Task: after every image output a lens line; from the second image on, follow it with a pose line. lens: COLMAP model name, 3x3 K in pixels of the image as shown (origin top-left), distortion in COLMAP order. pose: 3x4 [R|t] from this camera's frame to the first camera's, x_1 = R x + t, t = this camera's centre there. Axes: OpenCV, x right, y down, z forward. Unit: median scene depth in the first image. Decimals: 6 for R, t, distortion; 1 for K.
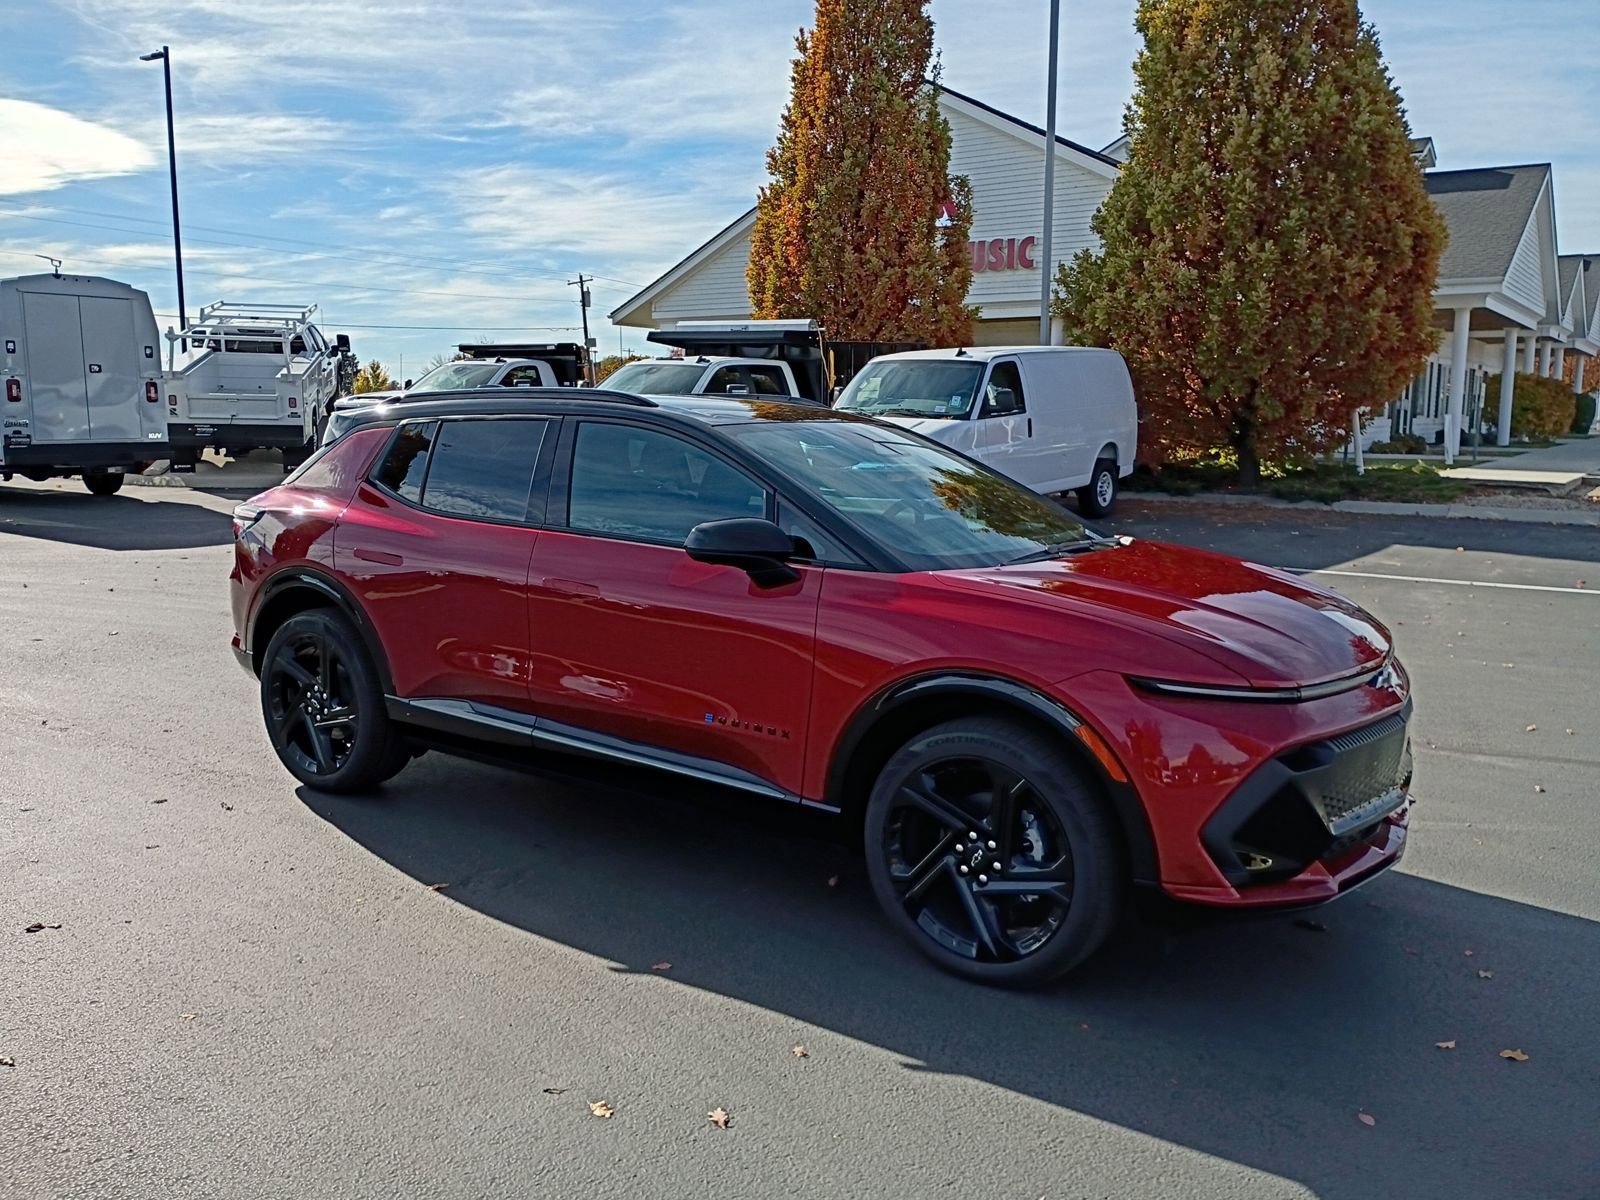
lens RADIAL K [[1337.1, 0, 797.0], [0, 1337.1, 596.1], [0, 0, 1]] dist [0.078088, -0.102898]
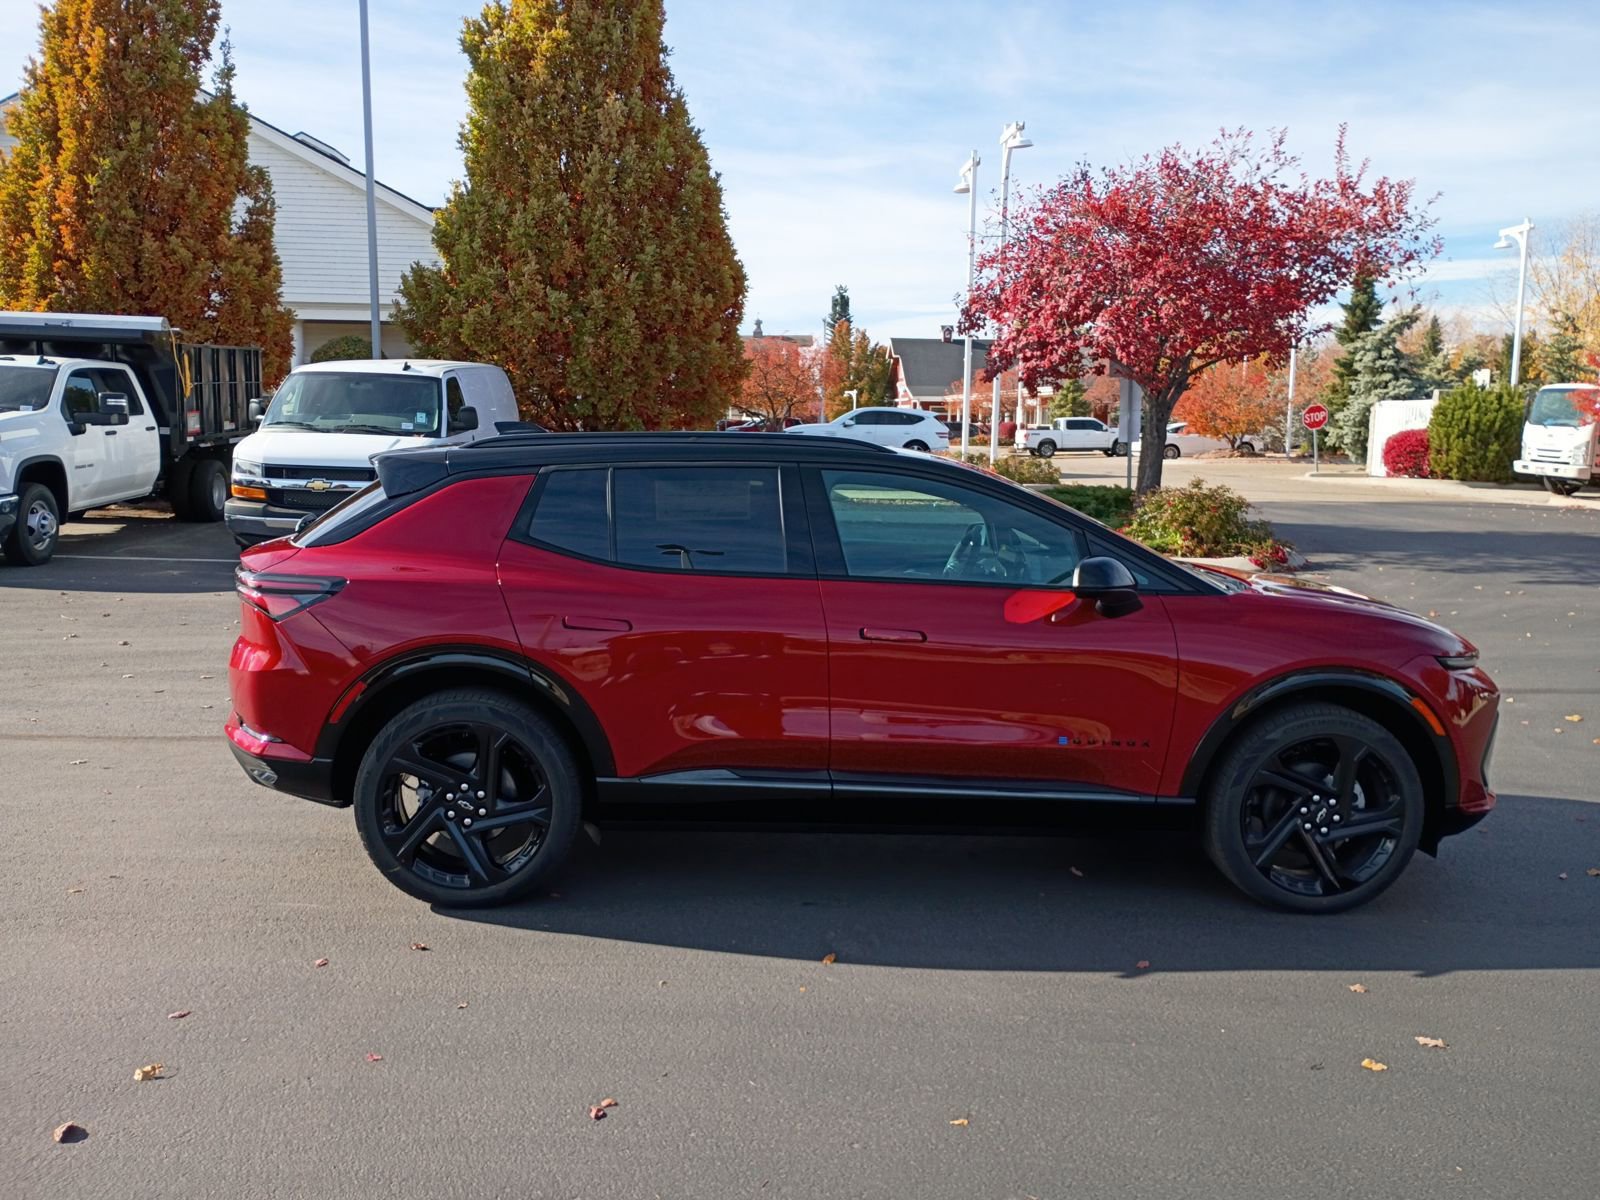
lens RADIAL K [[1337.1, 0, 790.5], [0, 1337.1, 594.9], [0, 0, 1]] dist [0.078088, -0.102898]
pose [[0.780767, -0.076458, 0.620127, -0.242882], [0.078029, 0.996647, 0.024640, -0.019193], [-0.619931, 0.029150, 0.784114, 0.073114]]
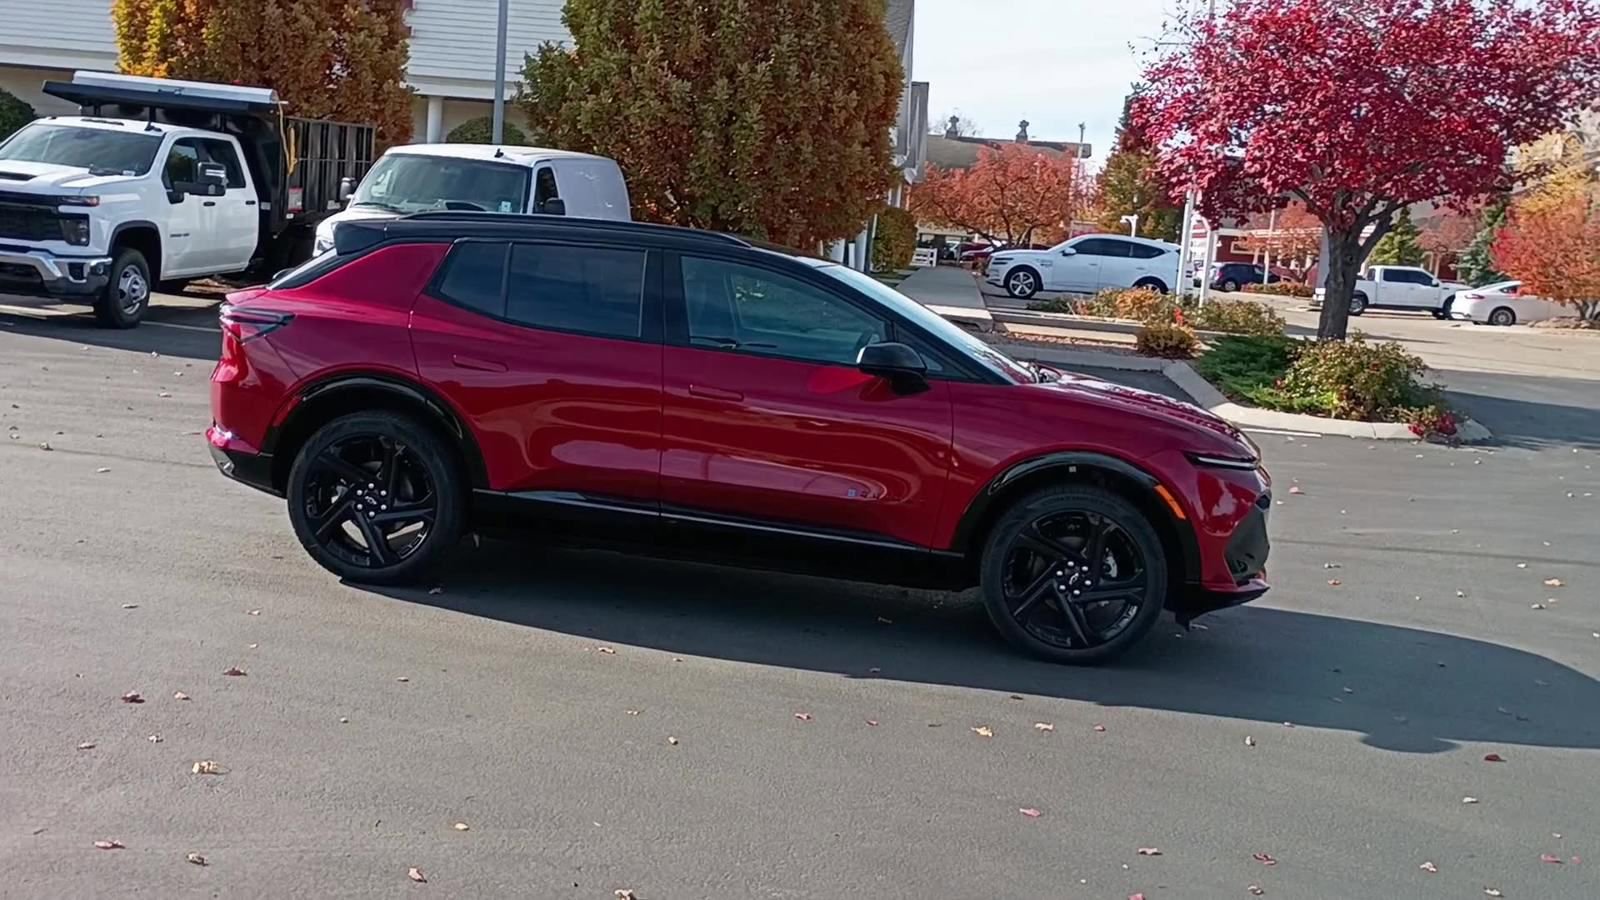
lens RADIAL K [[1709.9, 0, 793.5], [0, 1709.9, 468.4], [0, 0, 1]] dist [0.046575, 0.000000]
pose [[0.871888, -0.006817, 0.489657, -0.248809], [-0.003500, 0.999791, 0.020151, 0.008884], [-0.489692, -0.019283, 0.871682, -0.113904]]
